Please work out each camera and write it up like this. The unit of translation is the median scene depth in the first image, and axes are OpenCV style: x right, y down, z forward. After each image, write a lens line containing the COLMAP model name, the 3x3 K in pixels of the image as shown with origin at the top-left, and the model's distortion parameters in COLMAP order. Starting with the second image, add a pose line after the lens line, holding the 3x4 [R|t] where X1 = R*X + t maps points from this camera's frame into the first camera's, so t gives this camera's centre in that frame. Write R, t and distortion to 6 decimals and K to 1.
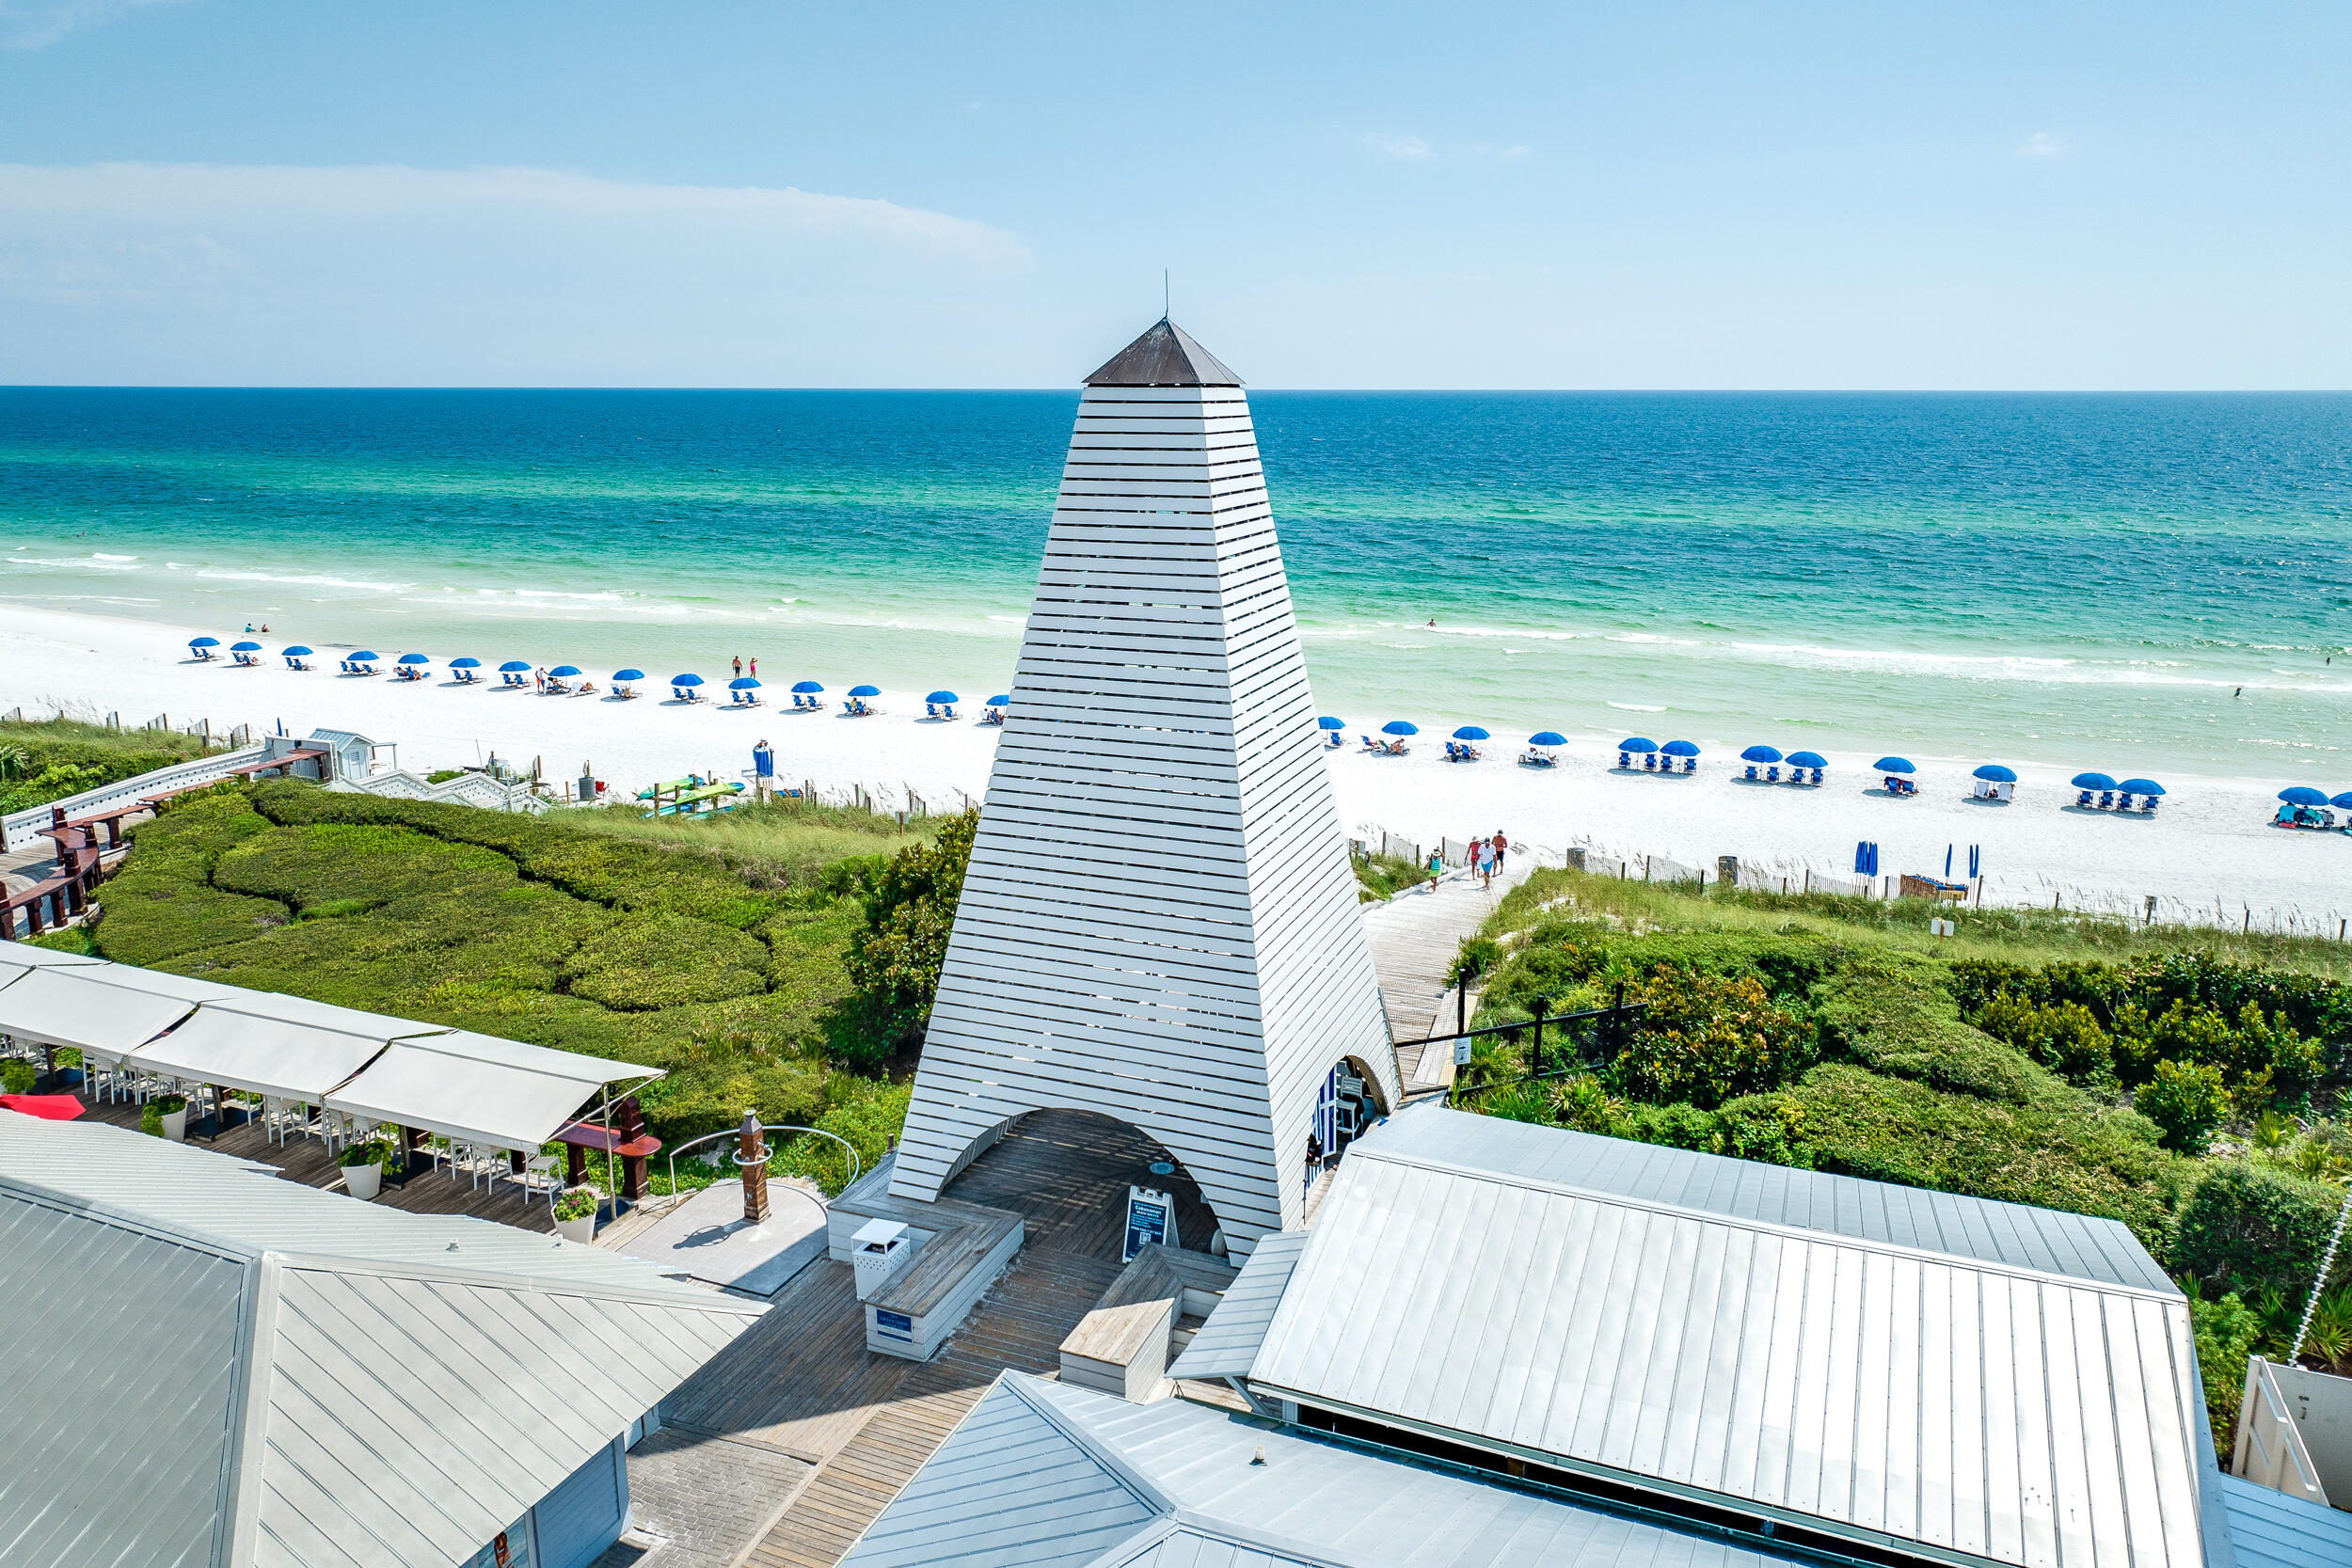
lens RADIAL K [[1632.4, 0, 1176.0], [0, 1632.4, 784.0], [0, 0, 1]] dist [-0.004332, -0.007521]
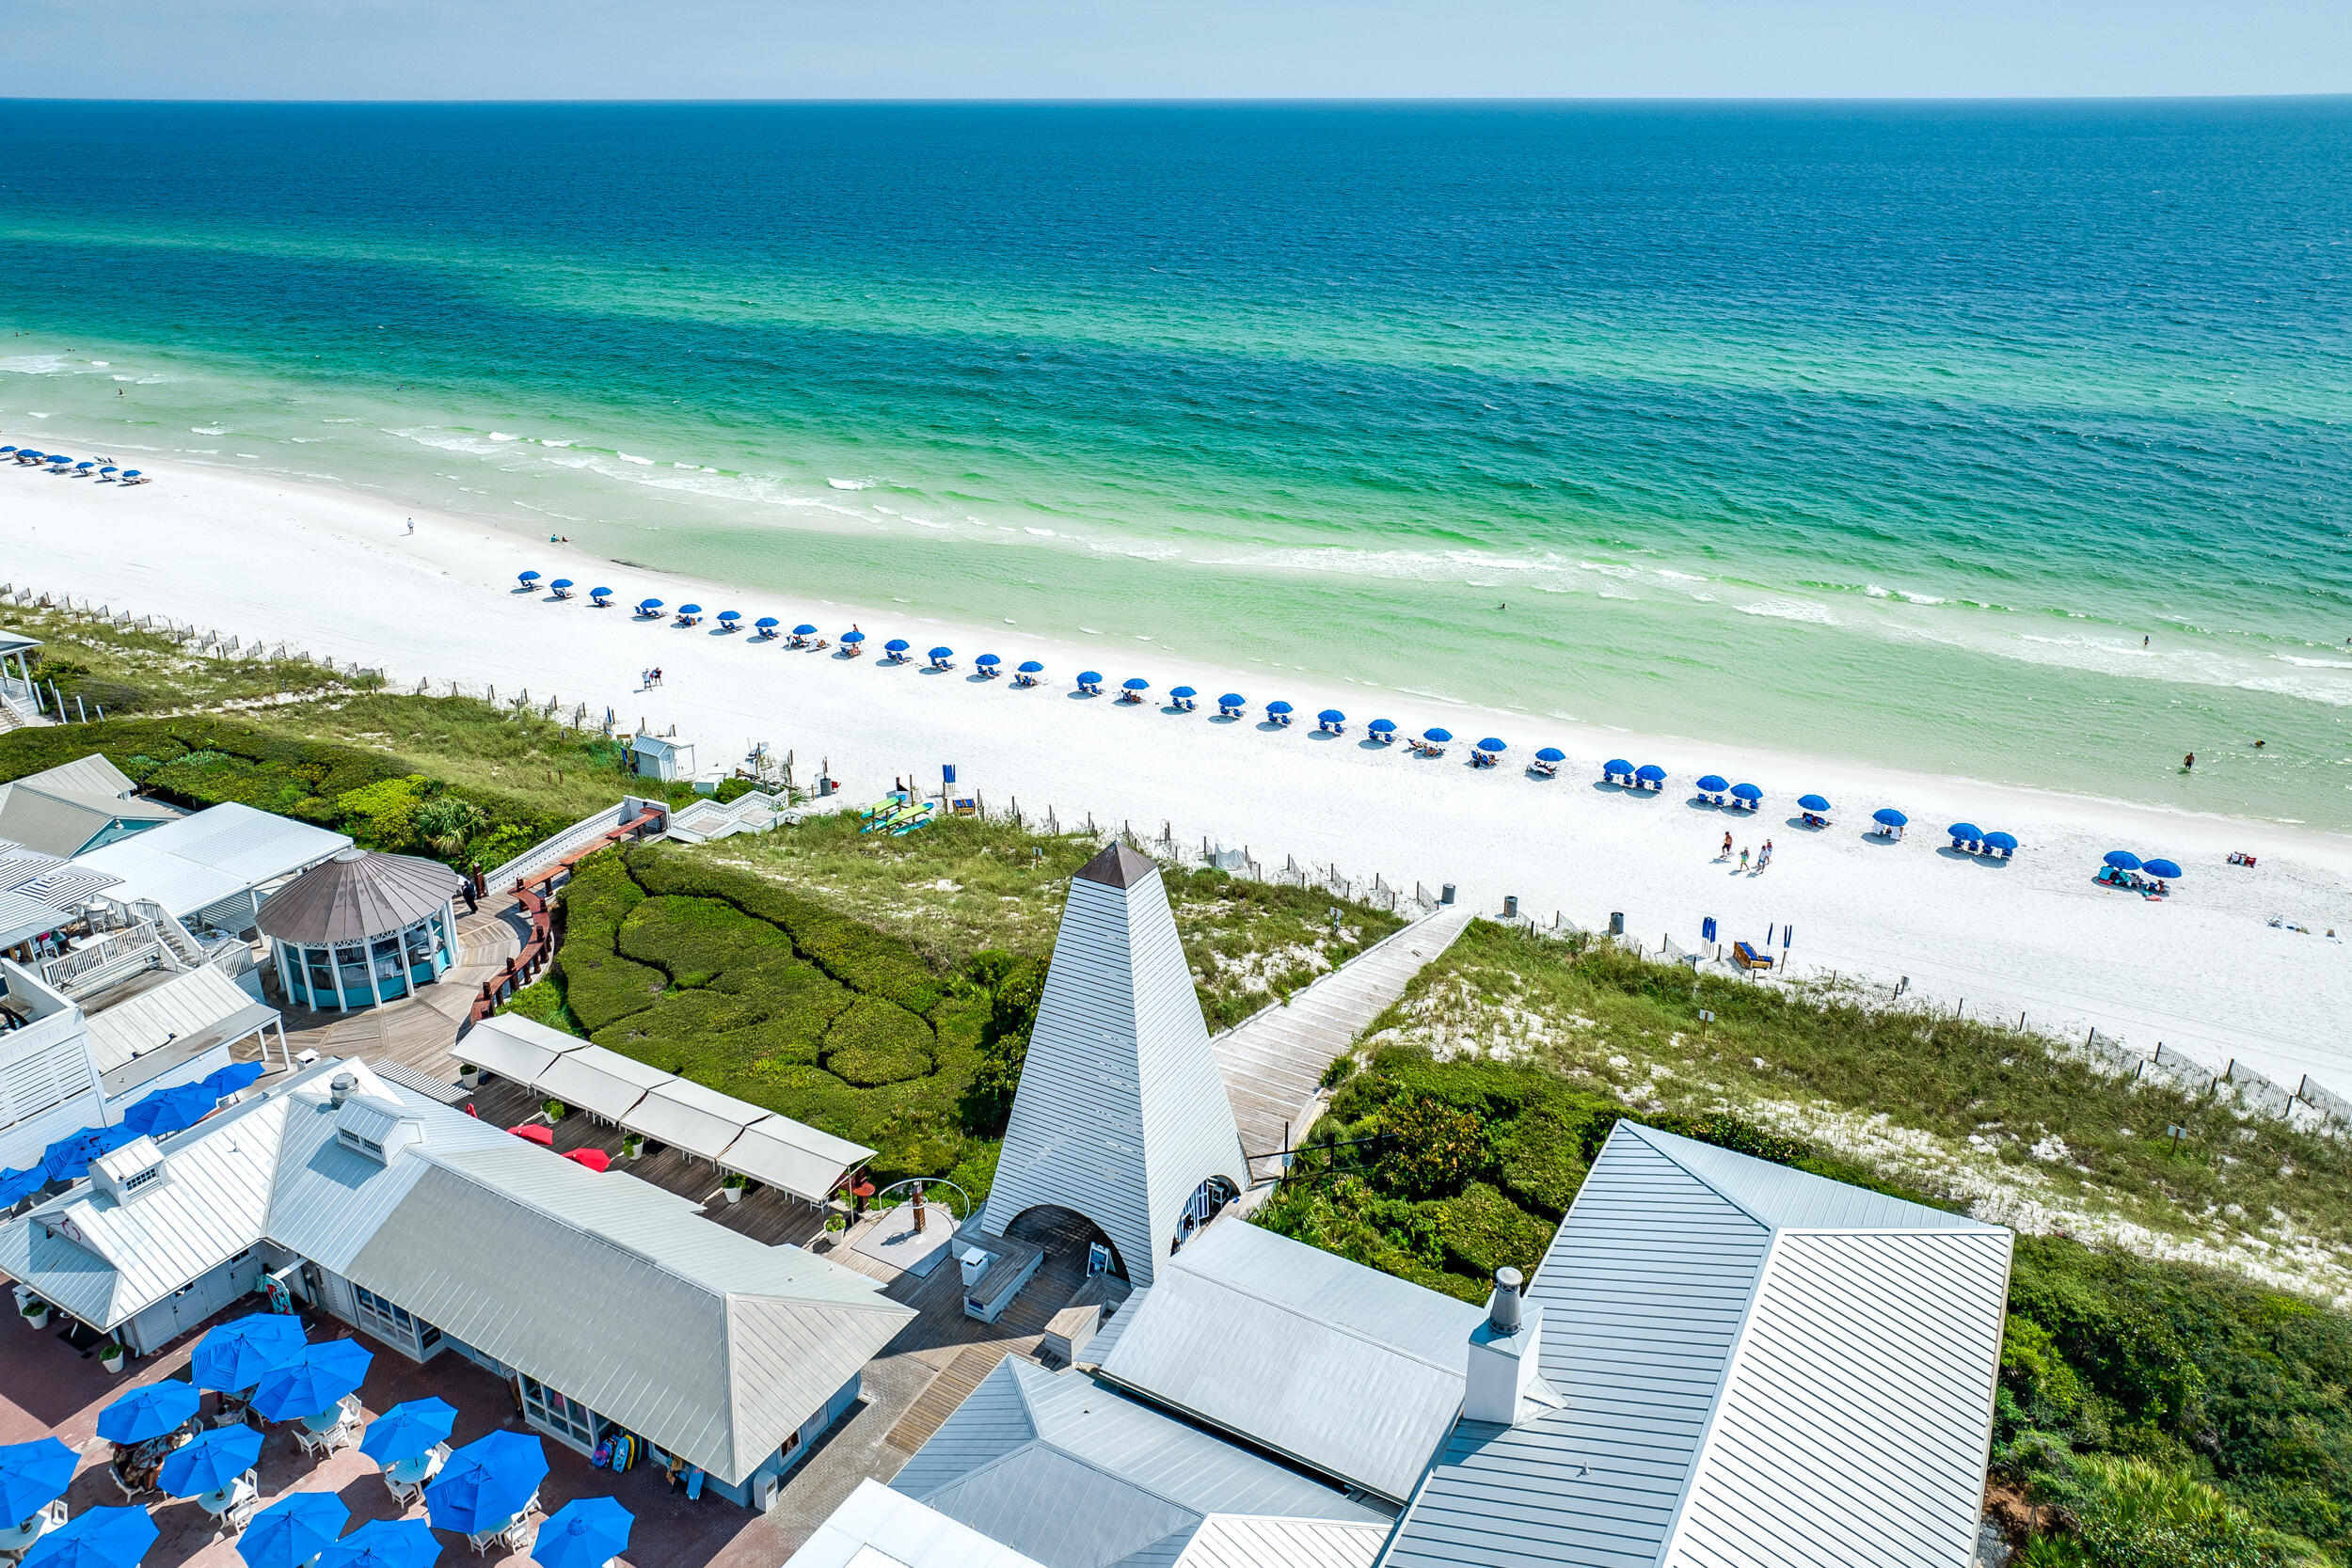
lens RADIAL K [[1597.5, 0, 1176.0], [0, 1597.5, 784.0], [0, 0, 1]] dist [0.019530, -0.065649]
pose [[0.991867, 0.049665, -0.117189, 0.214827], [-0.030763, 0.986974, 0.157914, -0.488995], [0.123505, -0.153025, 0.980474, -0.673222]]
